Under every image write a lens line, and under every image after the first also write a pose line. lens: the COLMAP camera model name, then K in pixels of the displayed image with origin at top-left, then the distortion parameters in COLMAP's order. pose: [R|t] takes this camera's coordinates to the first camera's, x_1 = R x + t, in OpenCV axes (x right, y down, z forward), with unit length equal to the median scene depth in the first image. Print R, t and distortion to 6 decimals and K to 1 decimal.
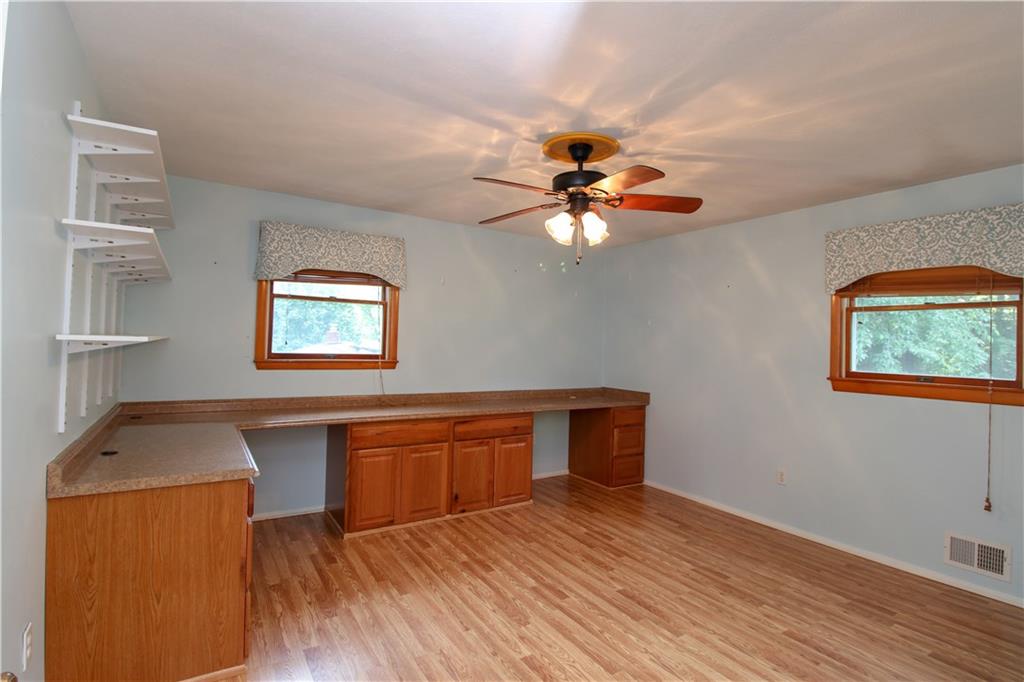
lens RADIAL K [[494.0, 0, 505.1], [0, 494.0, 336.4], [0, 0, 1]] dist [0.017285, -0.020707]
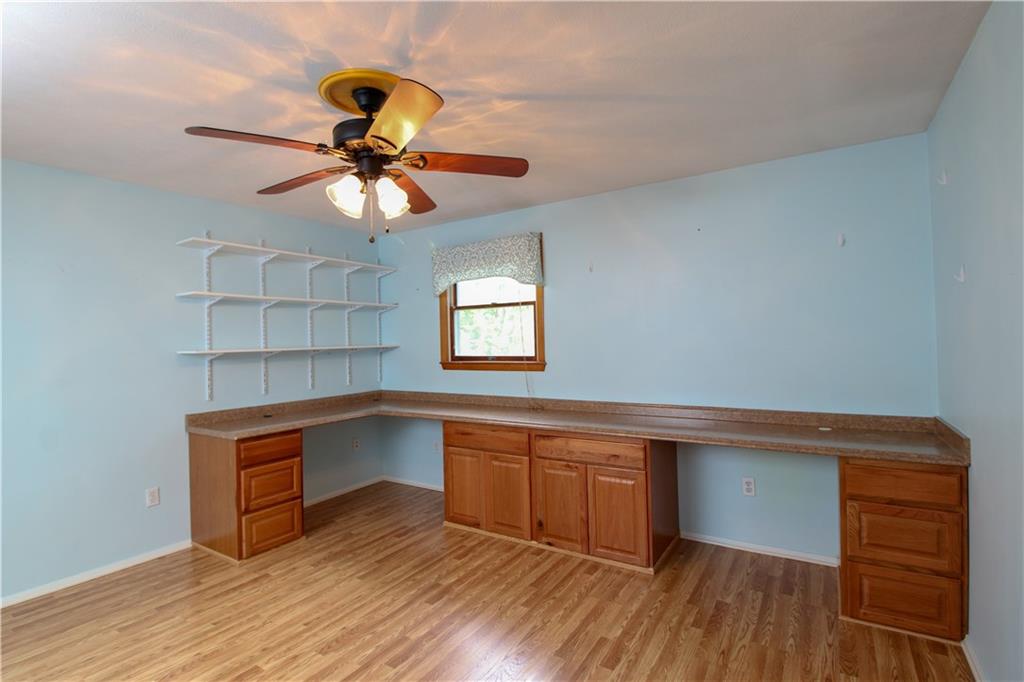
lens RADIAL K [[494.0, 0, 505.1], [0, 494.0, 336.4], [0, 0, 1]] dist [0.017285, -0.020707]
pose [[0.412781, -0.046528, -0.909641, 0.692111], [0.047187, 0.998446, -0.029658, 0.027851], [0.909607, -0.030681, 0.414335, 0.630986]]
